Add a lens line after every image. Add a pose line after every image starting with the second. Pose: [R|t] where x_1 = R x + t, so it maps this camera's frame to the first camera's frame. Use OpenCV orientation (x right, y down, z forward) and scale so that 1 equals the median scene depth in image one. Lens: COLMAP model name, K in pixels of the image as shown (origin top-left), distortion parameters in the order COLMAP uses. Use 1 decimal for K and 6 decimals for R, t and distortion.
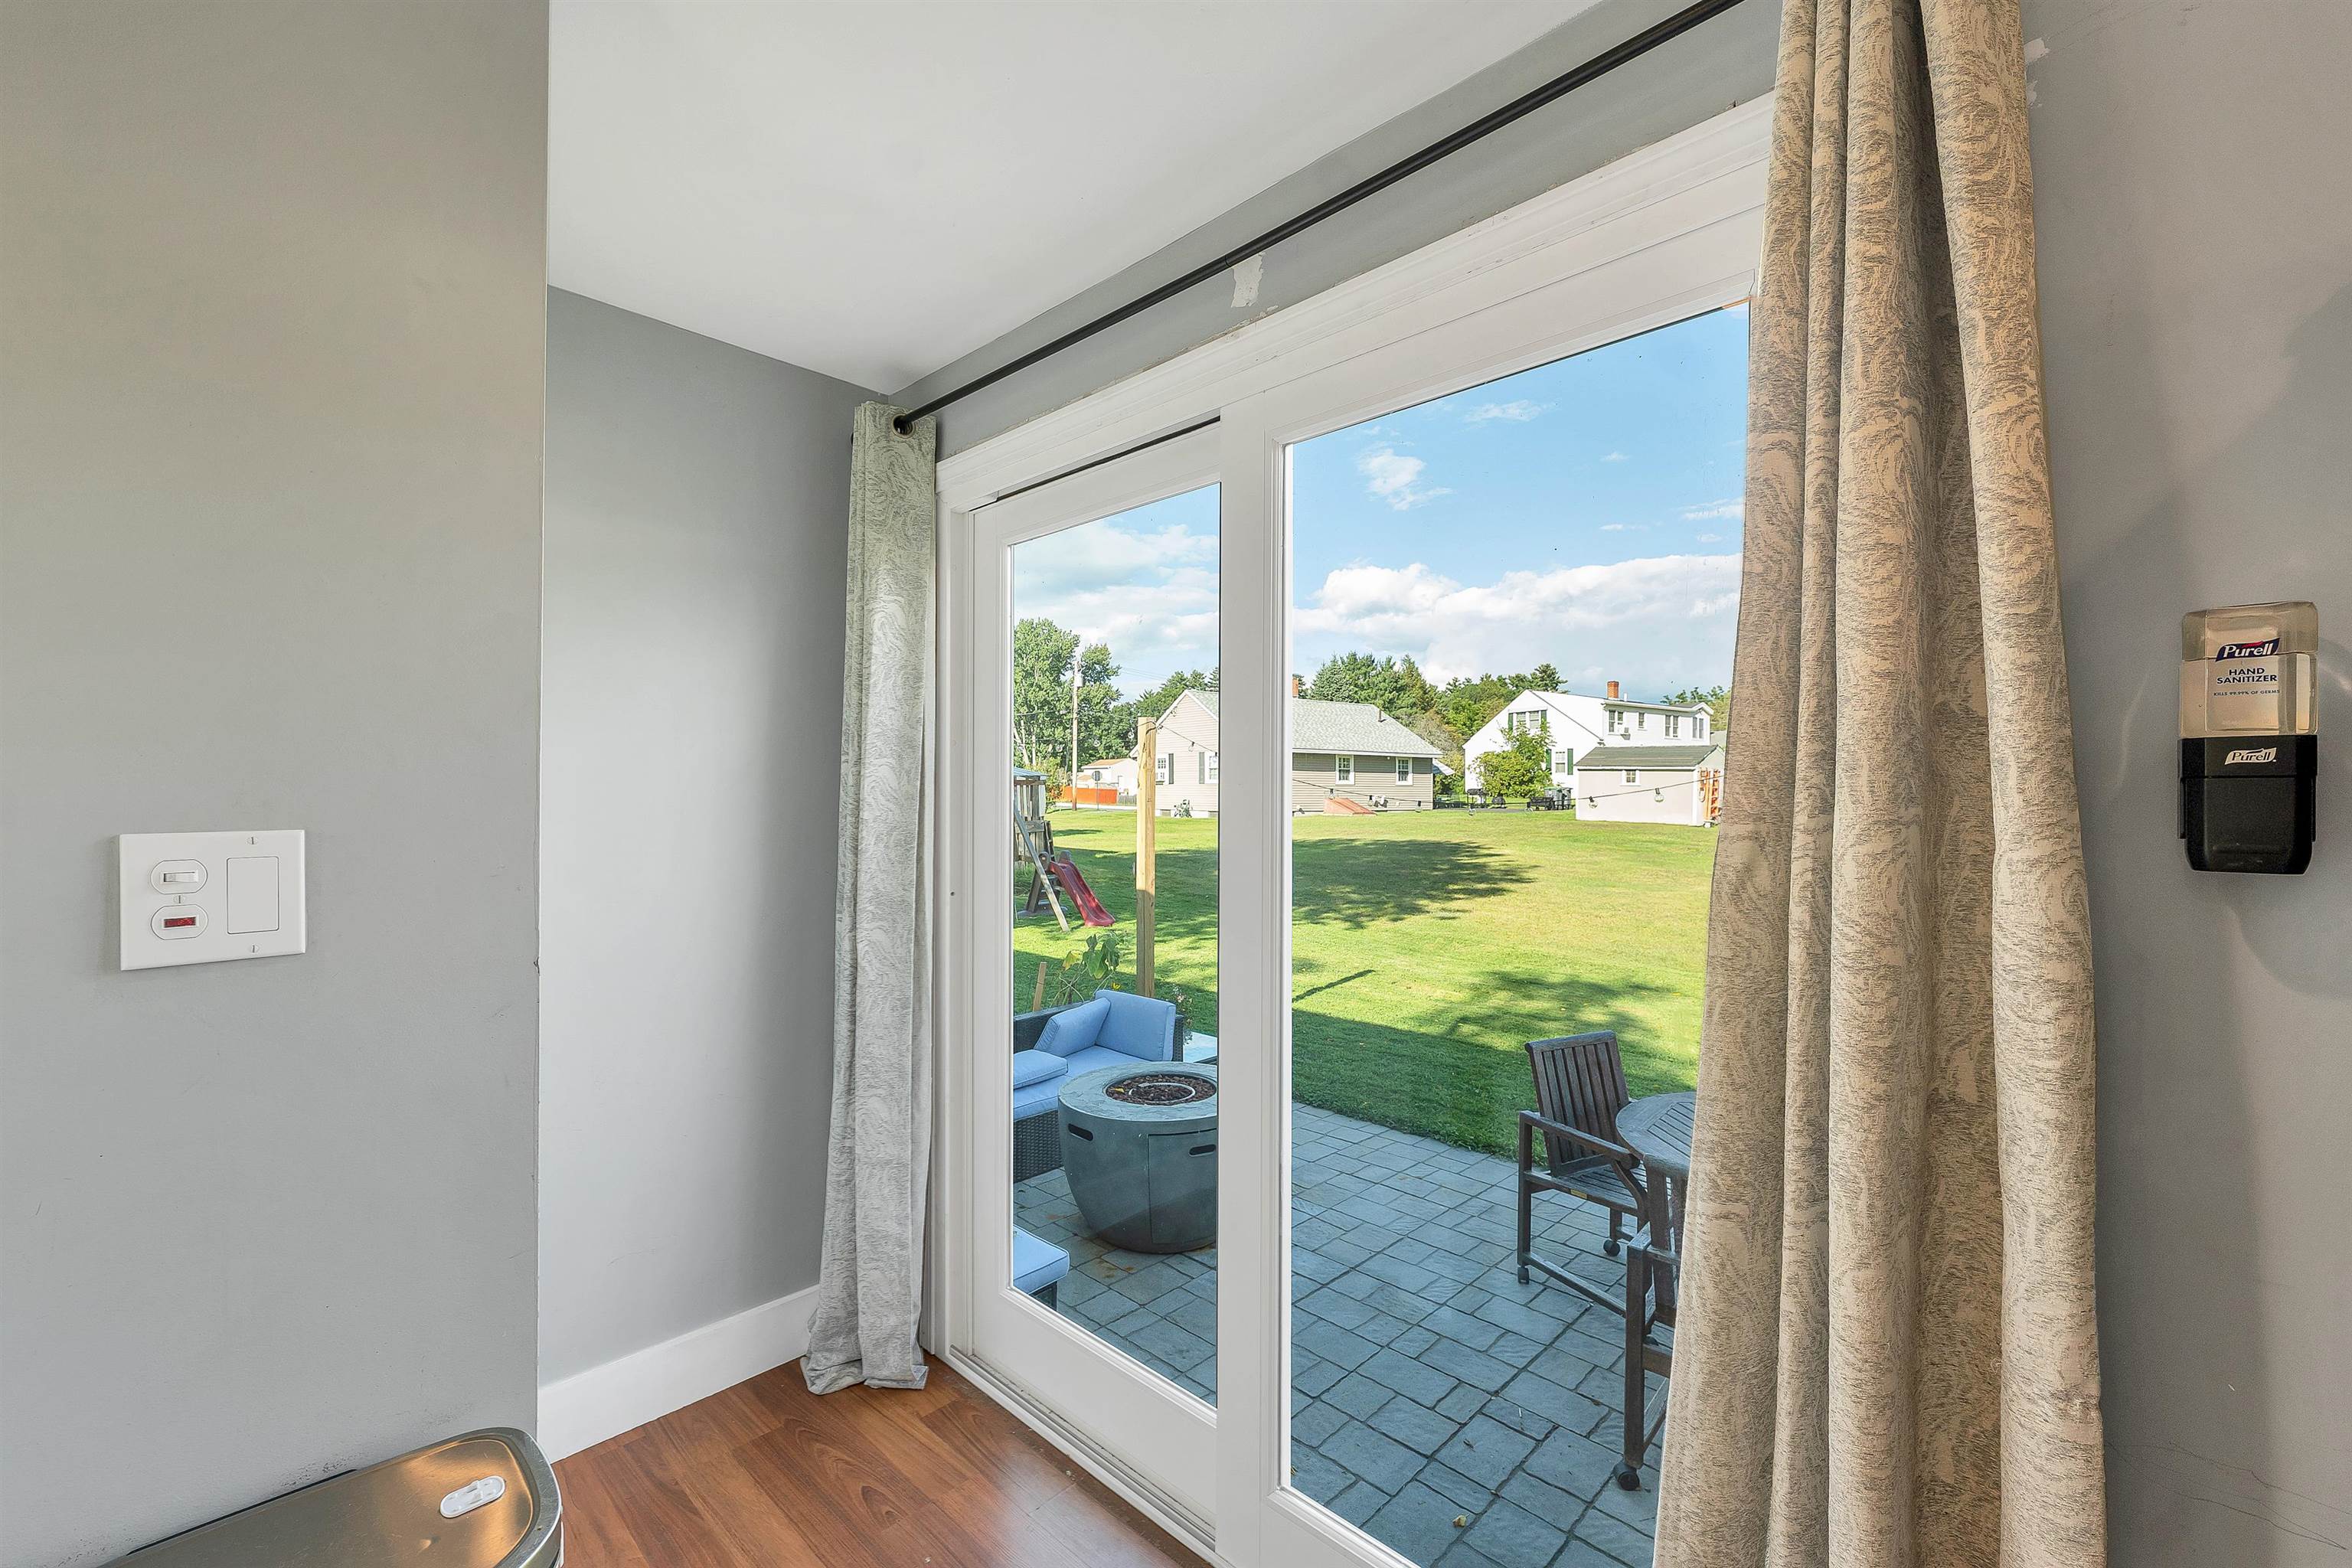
lens RADIAL K [[976.5, 0, 1170.4], [0, 976.5, 791.7], [0, 0, 1]] dist [-0.000198, -0.000242]
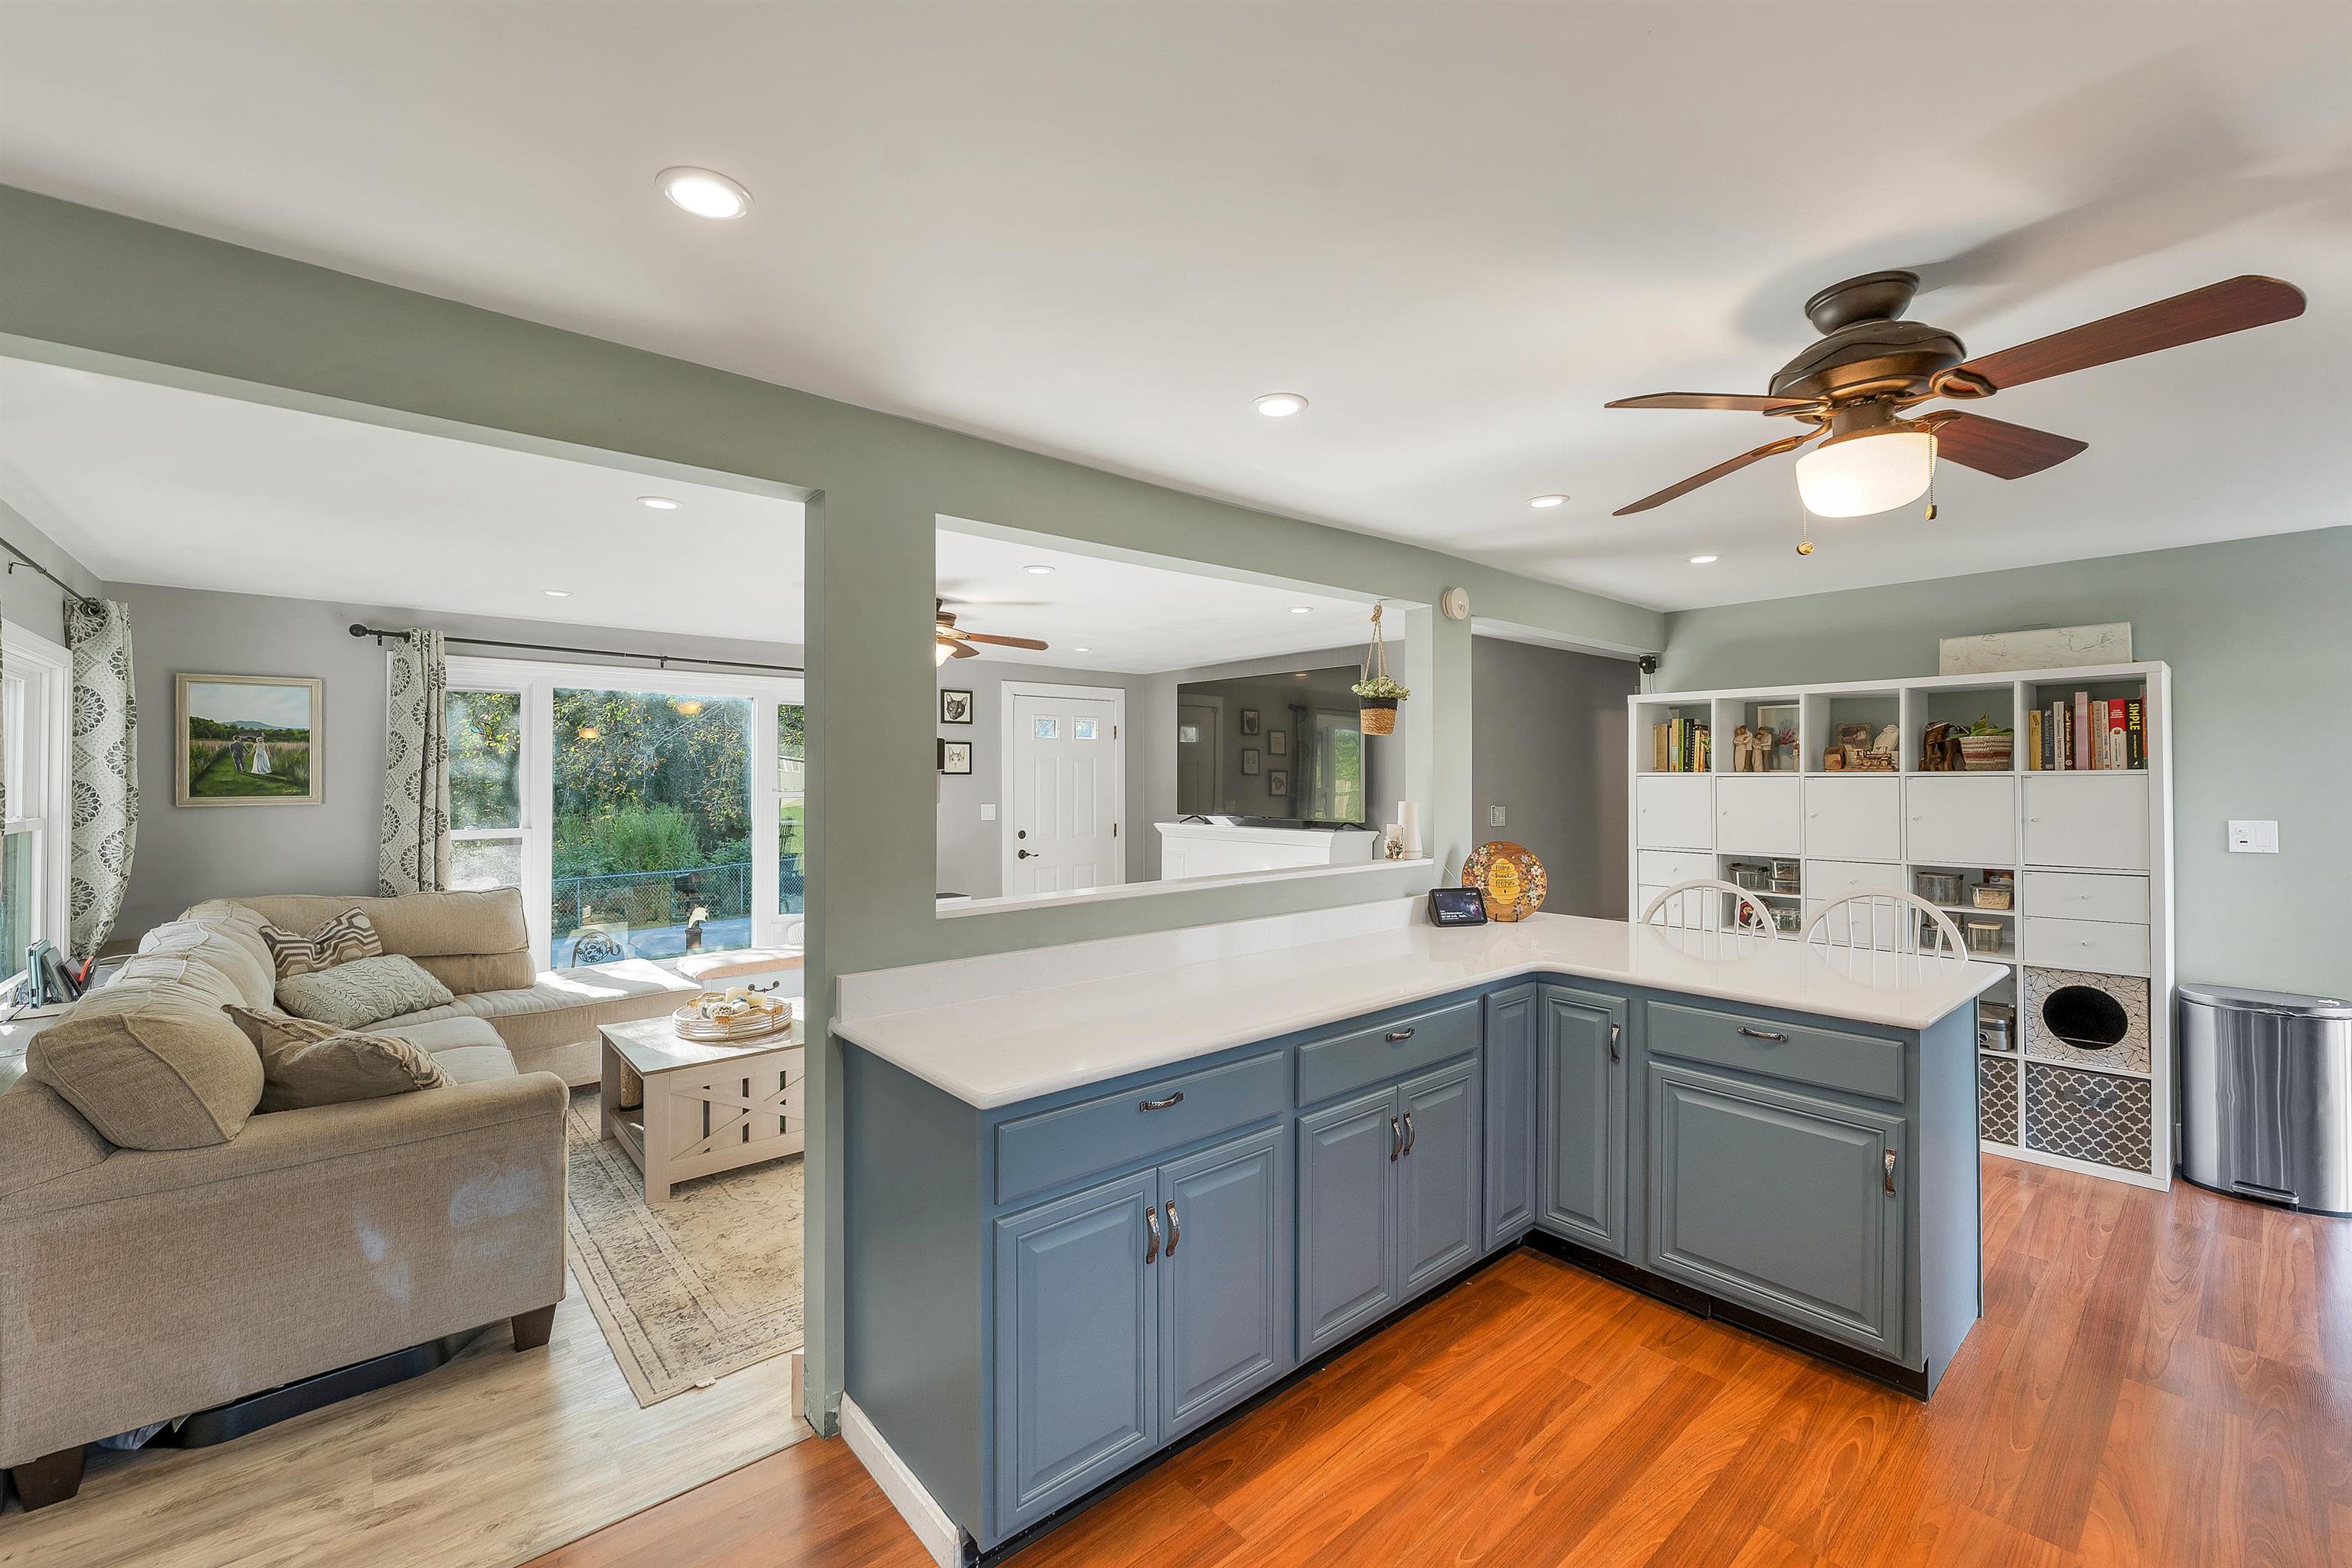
lens RADIAL K [[964.6, 0, 1170.3], [0, 964.6, 764.4], [0, 0, 1]] dist [-0.002385, -0.000264]
pose [[-0.071127, -0.018788, -0.997290, 1.693080], [0.007404, 0.999785, -0.019363, -0.076225], [0.997440, -0.008761, -0.070972, -1.626235]]
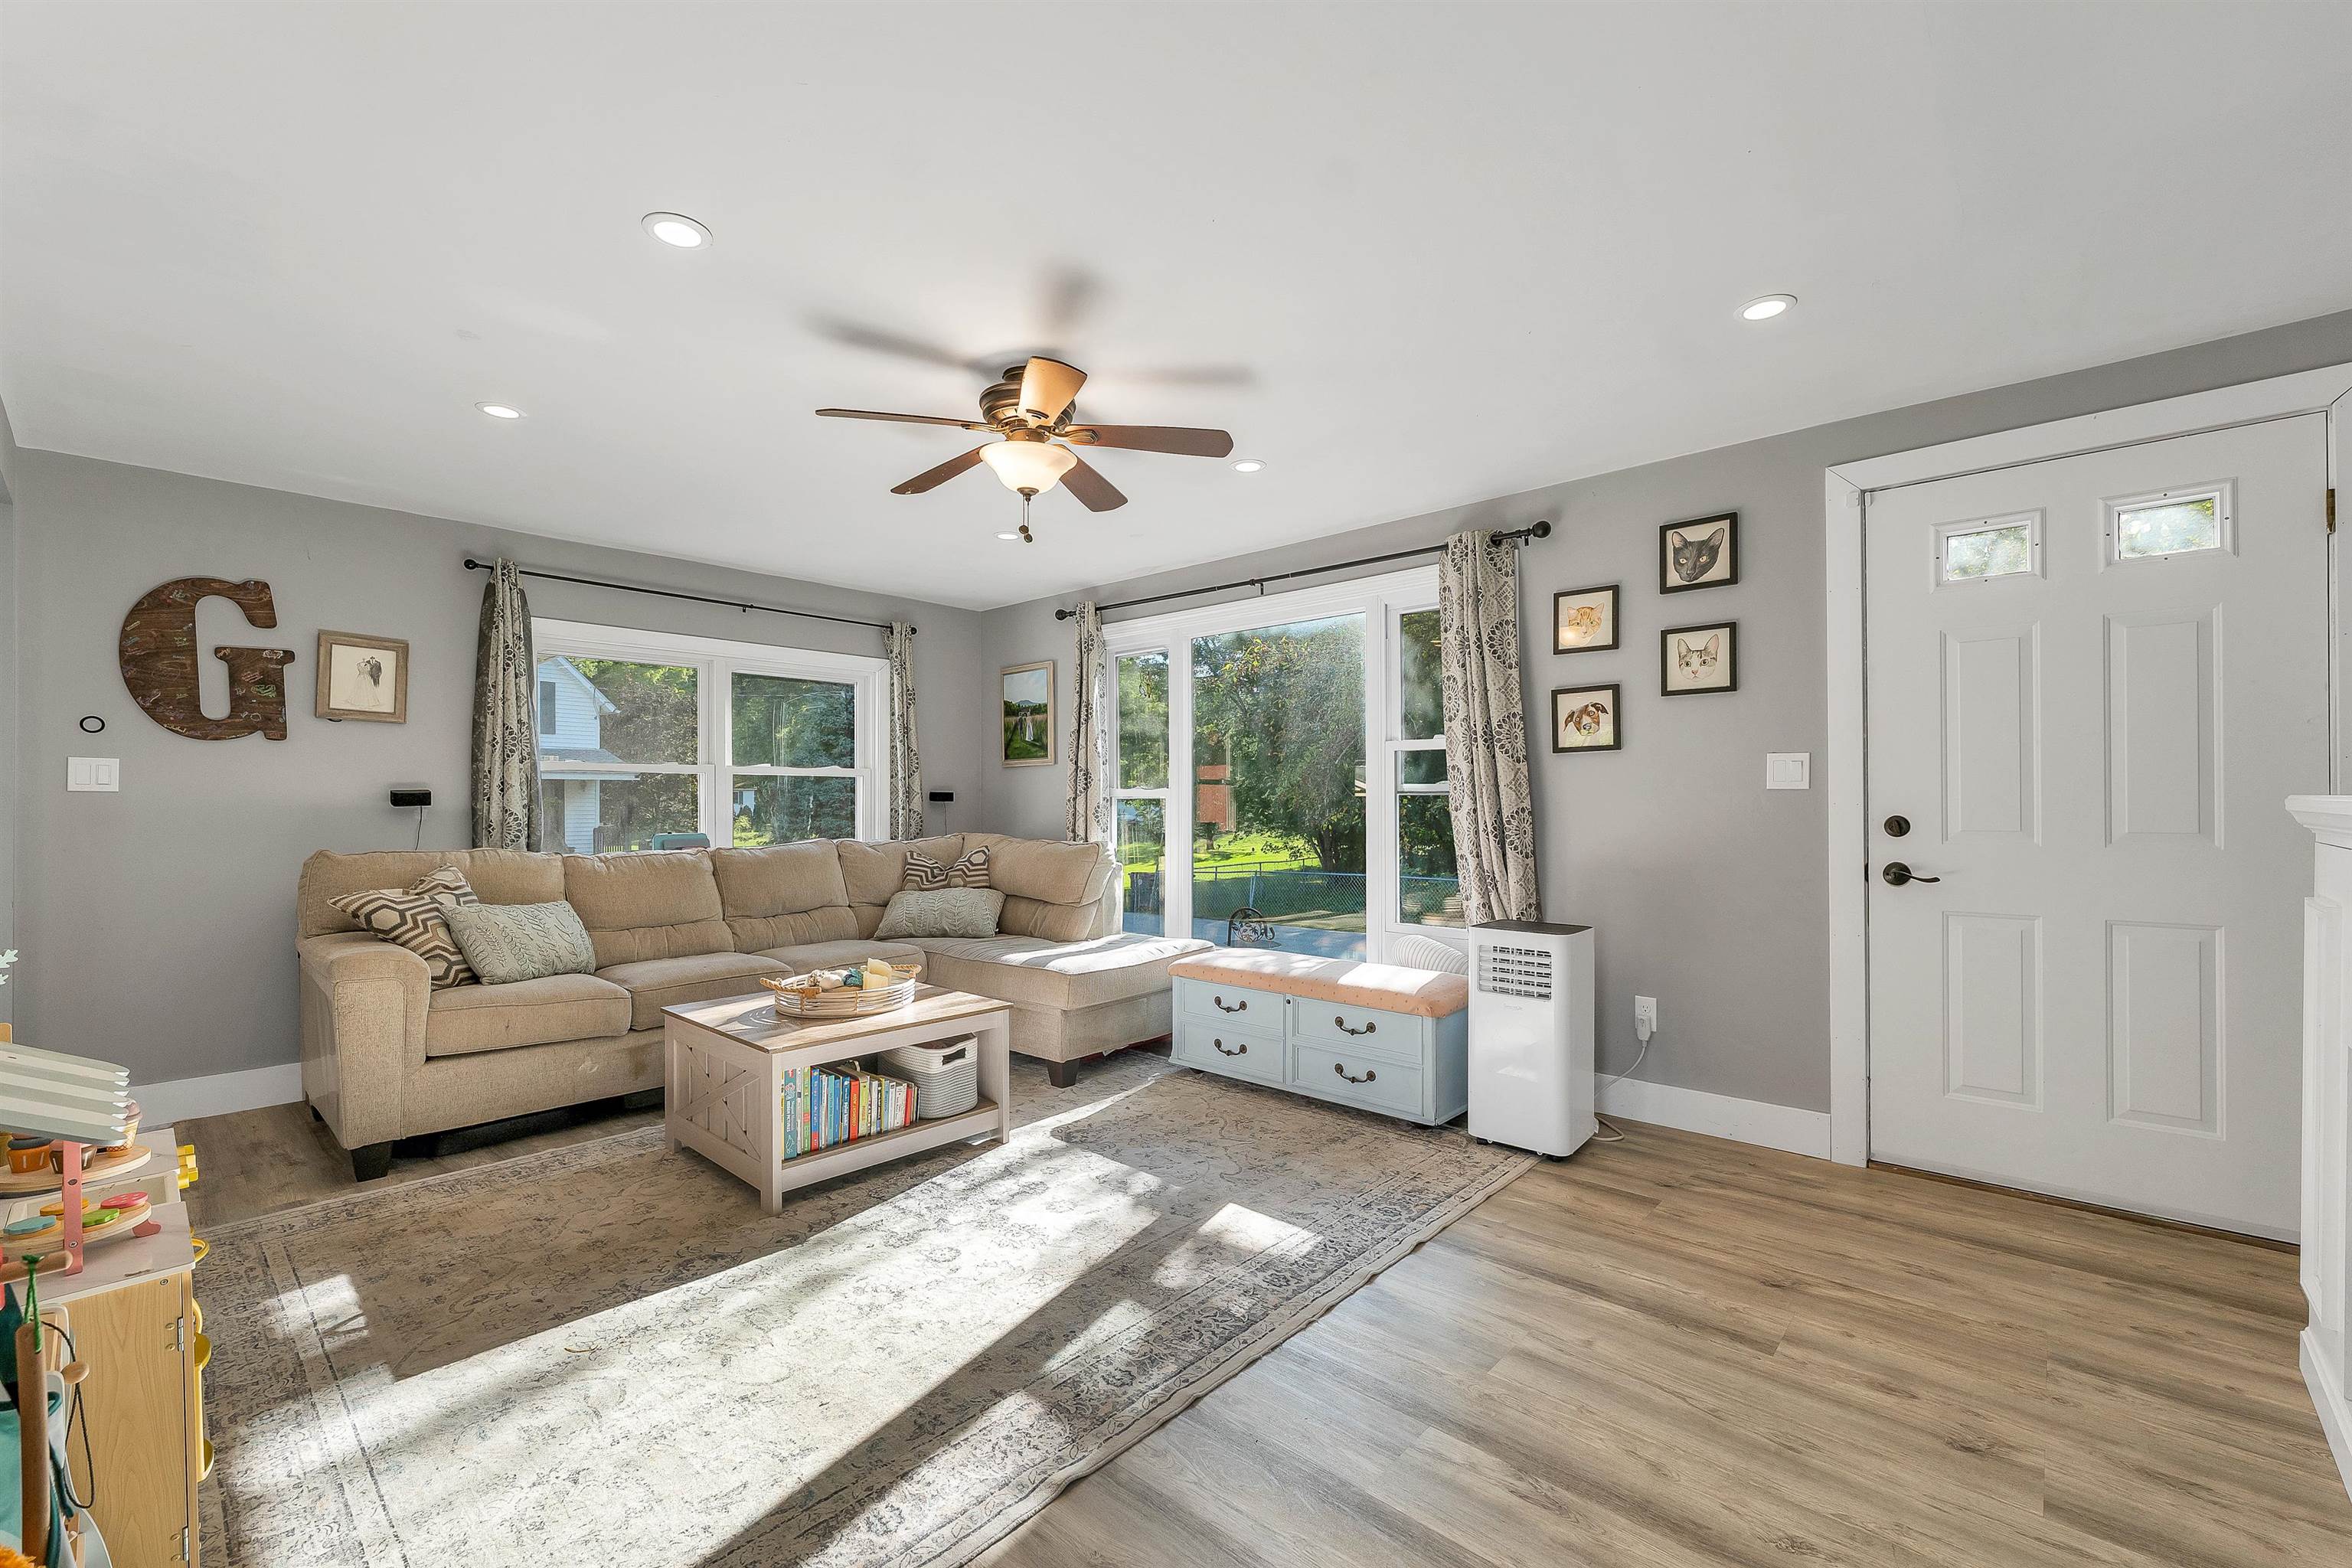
lens RADIAL K [[969.1, 0, 1178.0], [0, 969.1, 798.3], [0, 0, 1]] dist [-0.001173, -0.000337]
pose [[-0.998764, -0.001308, -0.049690, -1.087362], [-0.000823, 0.999952, -0.009783, 0.111453], [0.049701, -0.009730, -0.998717, -0.907011]]
